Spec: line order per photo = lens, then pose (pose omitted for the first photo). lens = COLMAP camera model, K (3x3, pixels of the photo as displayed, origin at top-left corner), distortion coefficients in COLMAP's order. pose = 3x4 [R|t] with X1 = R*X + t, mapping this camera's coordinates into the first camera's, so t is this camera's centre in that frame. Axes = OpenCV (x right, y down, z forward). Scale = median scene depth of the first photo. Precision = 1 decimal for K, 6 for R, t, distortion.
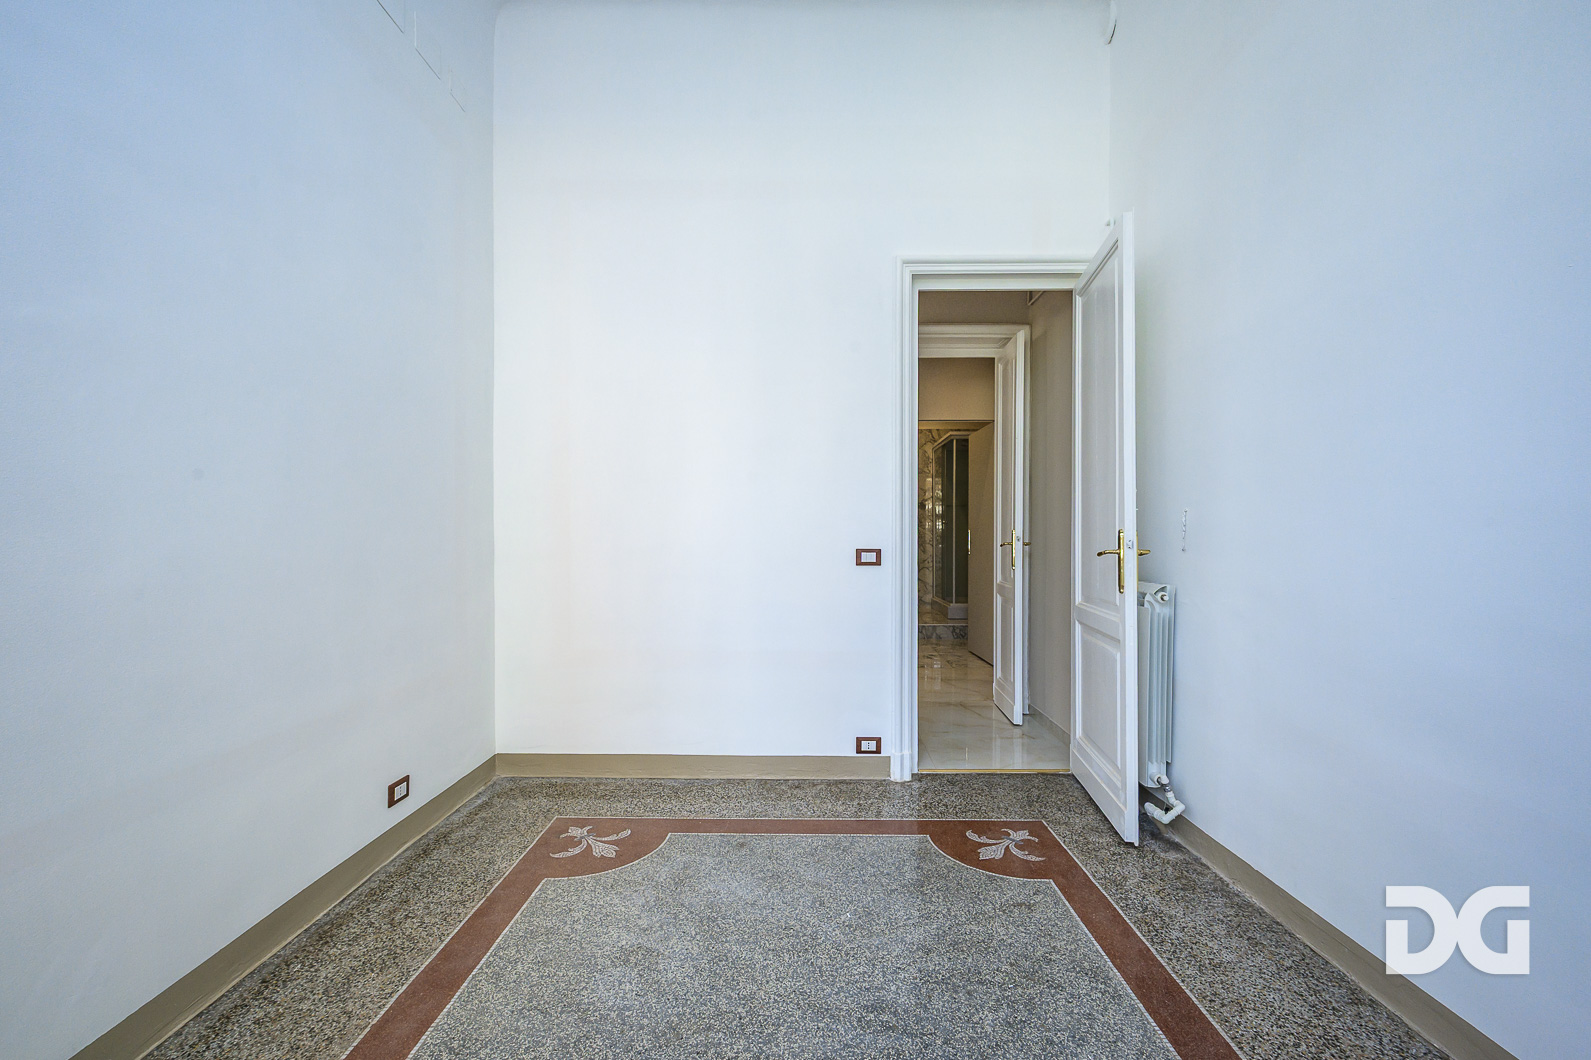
lens RADIAL K [[664.9, 0, 803.9], [0, 664.9, 531.7], [0, 0, 1]] dist [-0.002735, -0.000674]
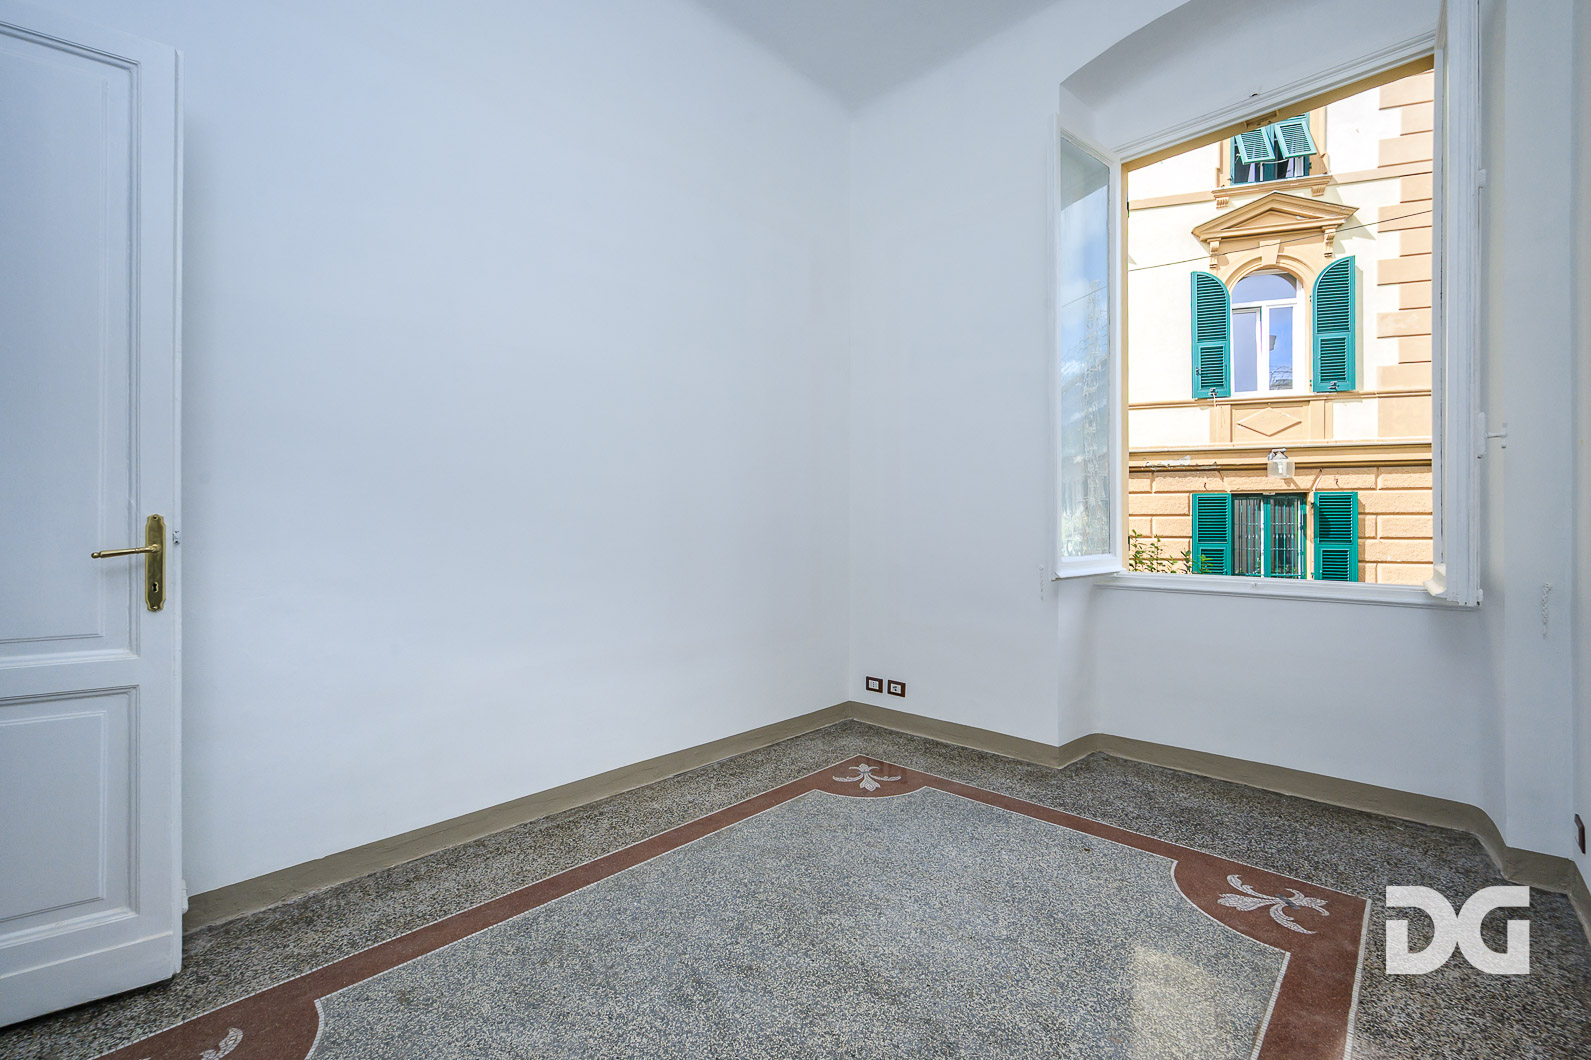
lens RADIAL K [[664.9, 0, 803.9], [0, 664.9, 531.7], [0, 0, 1]] dist [-0.002735, -0.000674]
pose [[-0.725898, -0.002369, 0.687798, -0.635545], [-0.006008, 0.999978, -0.002897, 0.013394], [-0.687776, -0.006235, -0.725897, 1.441567]]
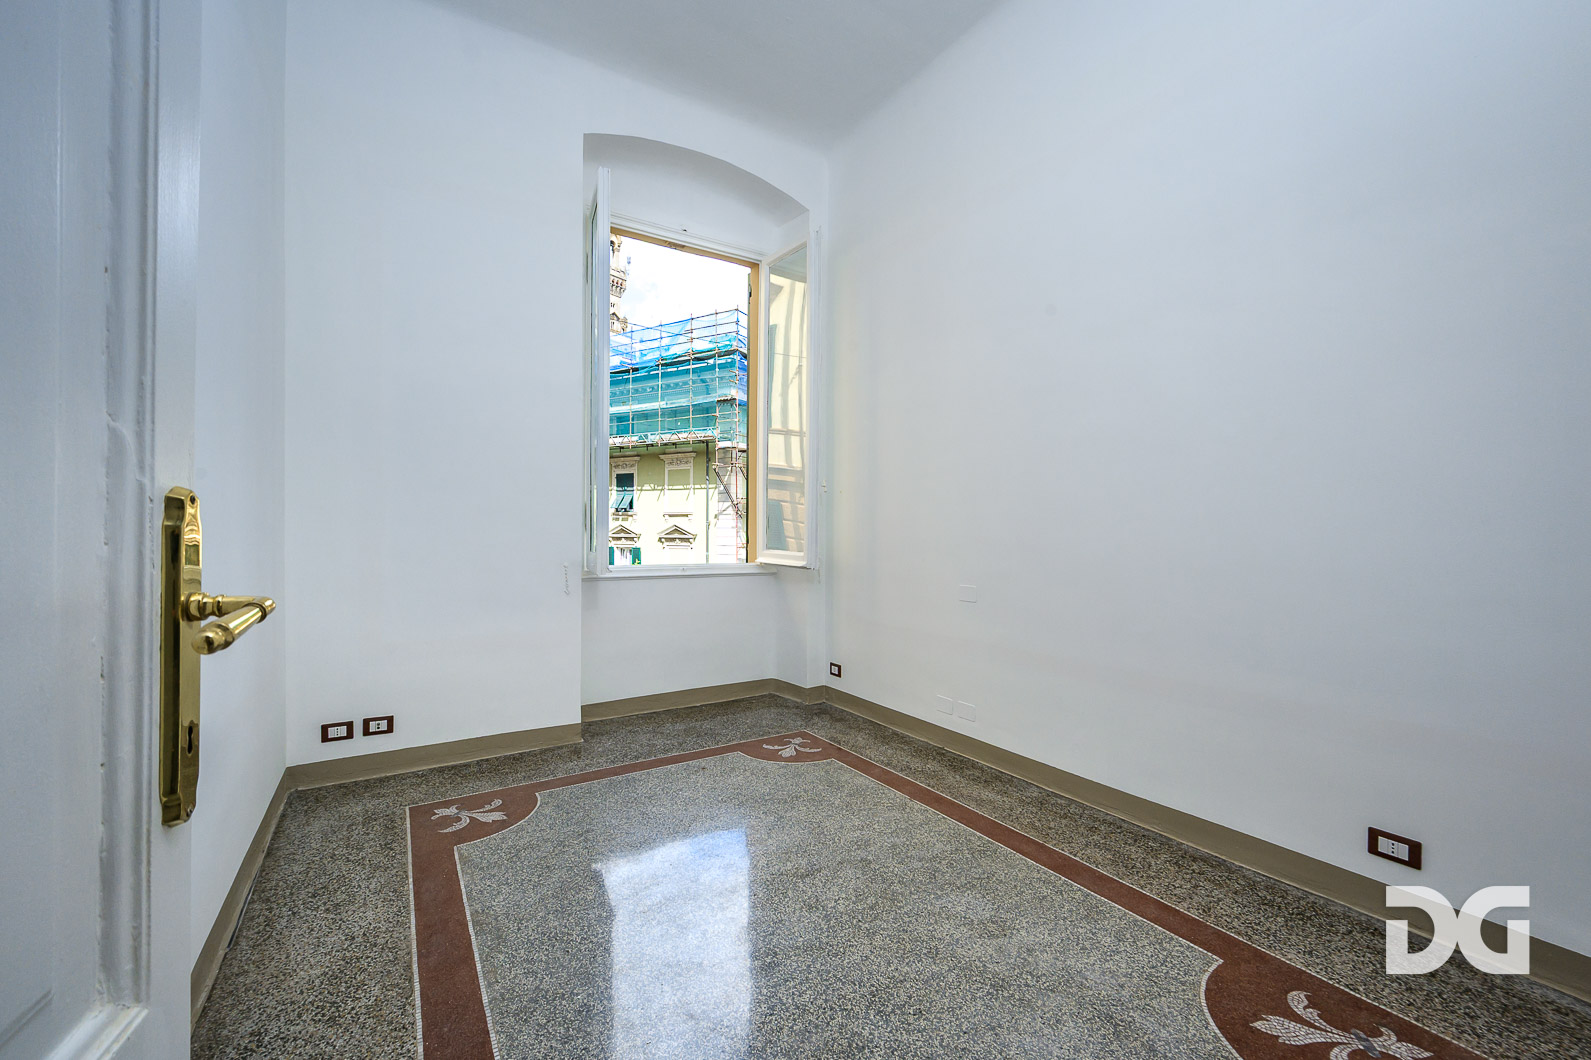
lens RADIAL K [[664.9, 0, 803.9], [0, 664.9, 531.7], [0, 0, 1]] dist [-0.002735, -0.000674]
pose [[-0.848156, -0.000082, -0.529746, 0.568337], [0.003893, 0.999972, -0.006387, 0.014055], [0.529732, -0.007479, -0.848132, 1.754188]]
